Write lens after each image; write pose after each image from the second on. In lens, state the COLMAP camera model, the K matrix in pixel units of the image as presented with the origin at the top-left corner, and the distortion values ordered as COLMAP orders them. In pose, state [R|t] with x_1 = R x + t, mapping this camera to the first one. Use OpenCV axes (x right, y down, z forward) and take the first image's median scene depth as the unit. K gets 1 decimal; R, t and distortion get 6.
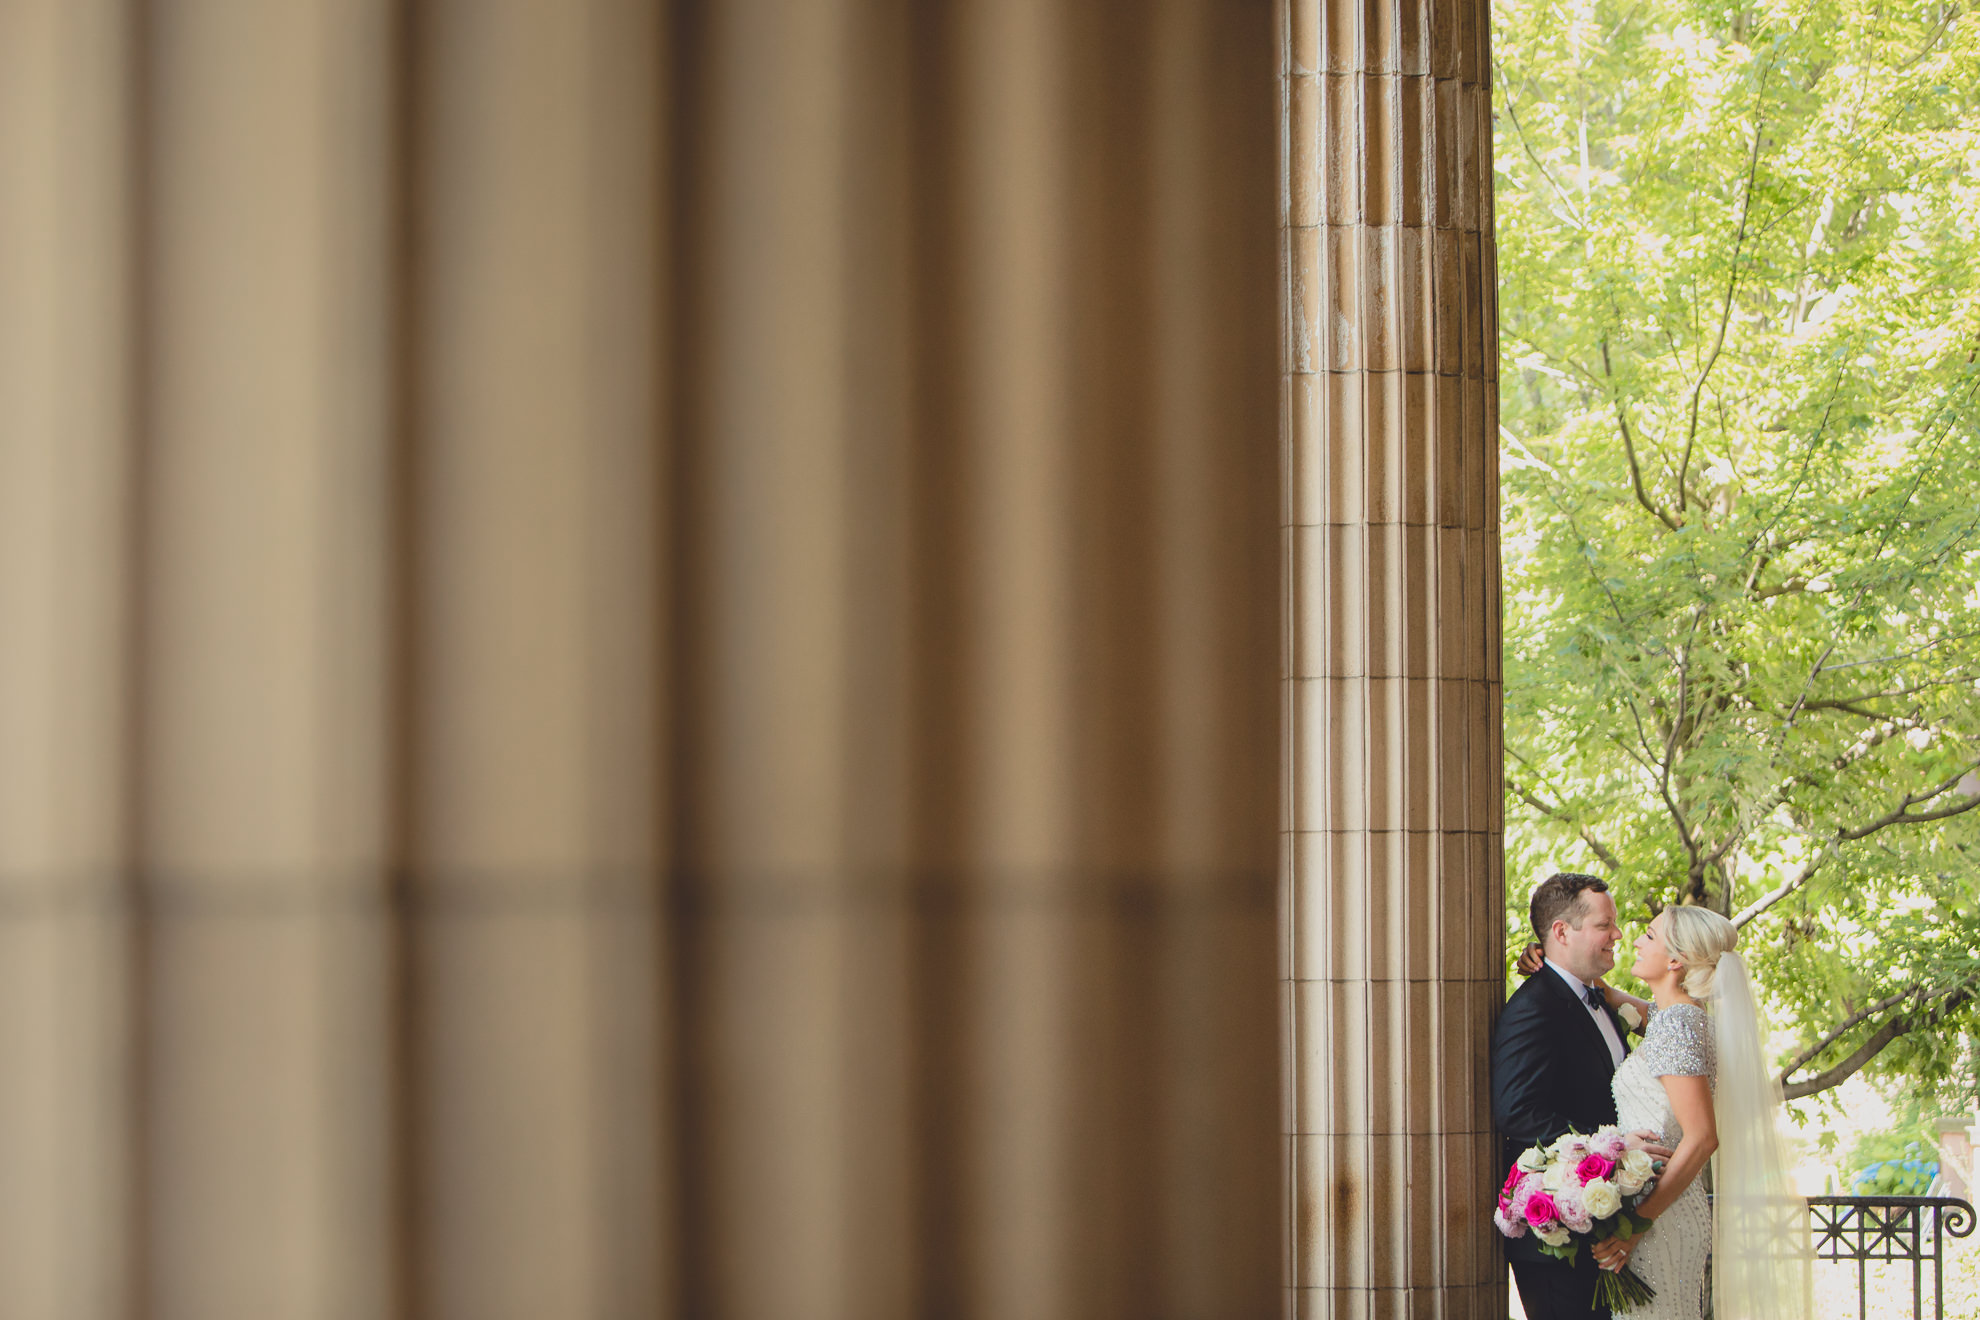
lens RADIAL K [[5162.7, 0, 984.6], [0, 5162.7, 666.1], [0, 0, 1]] dist [-0.024310, 0.000000]
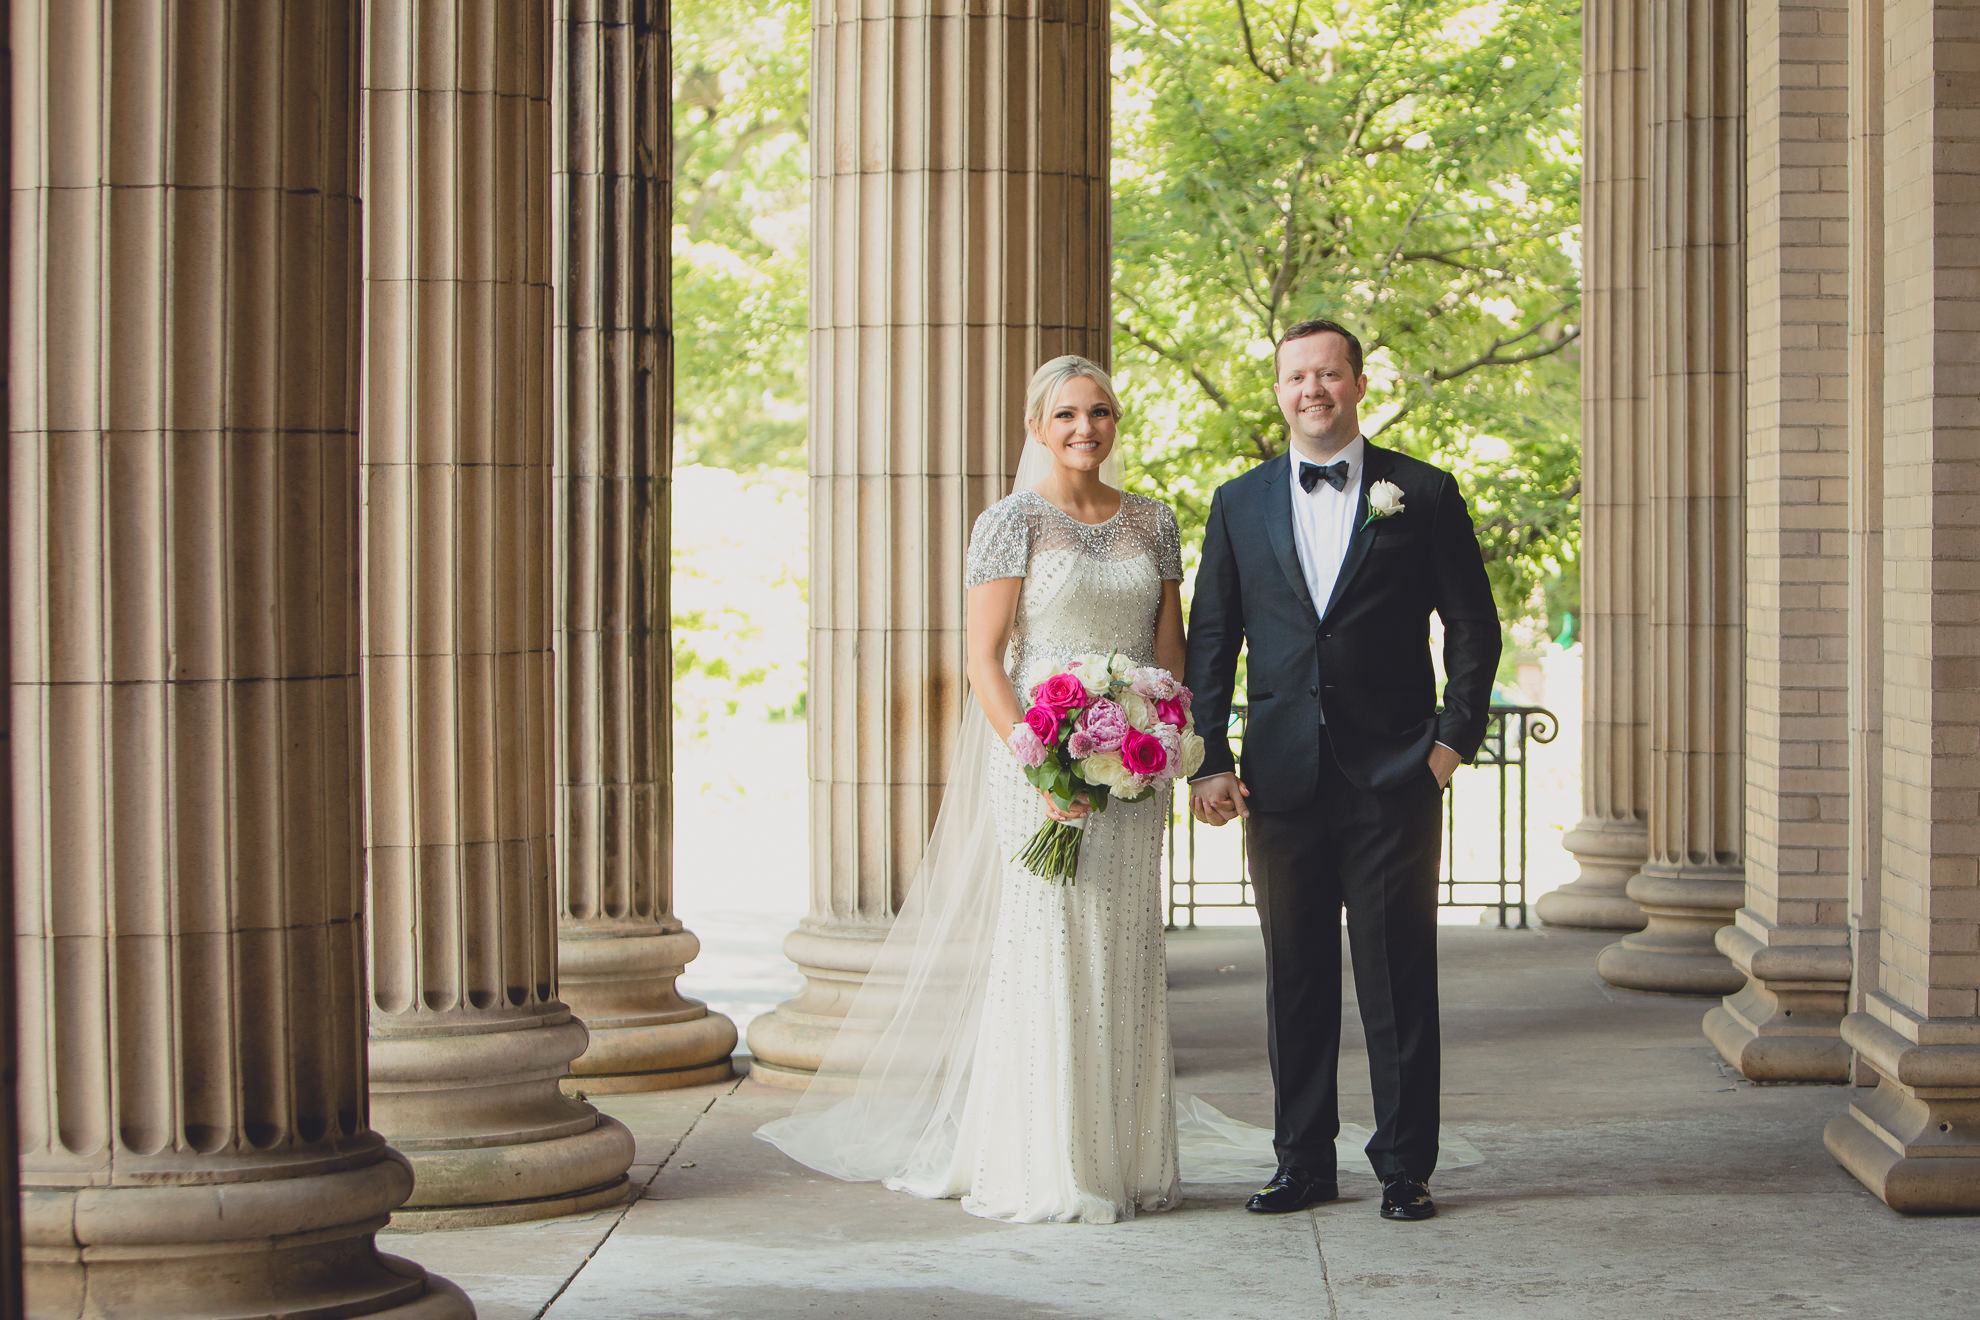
lens RADIAL K [[4205.6, 0, 993.1], [0, 4205.6, 654.4], [0, 0, 1]] dist [-0.061778, 0.000000]
pose [[0.998052, 0.000754, 0.062386, 0.020645], [-0.005778, 0.996748, 0.080378, 0.021112], [-0.062123, -0.080582, 0.994810, 0.135970]]
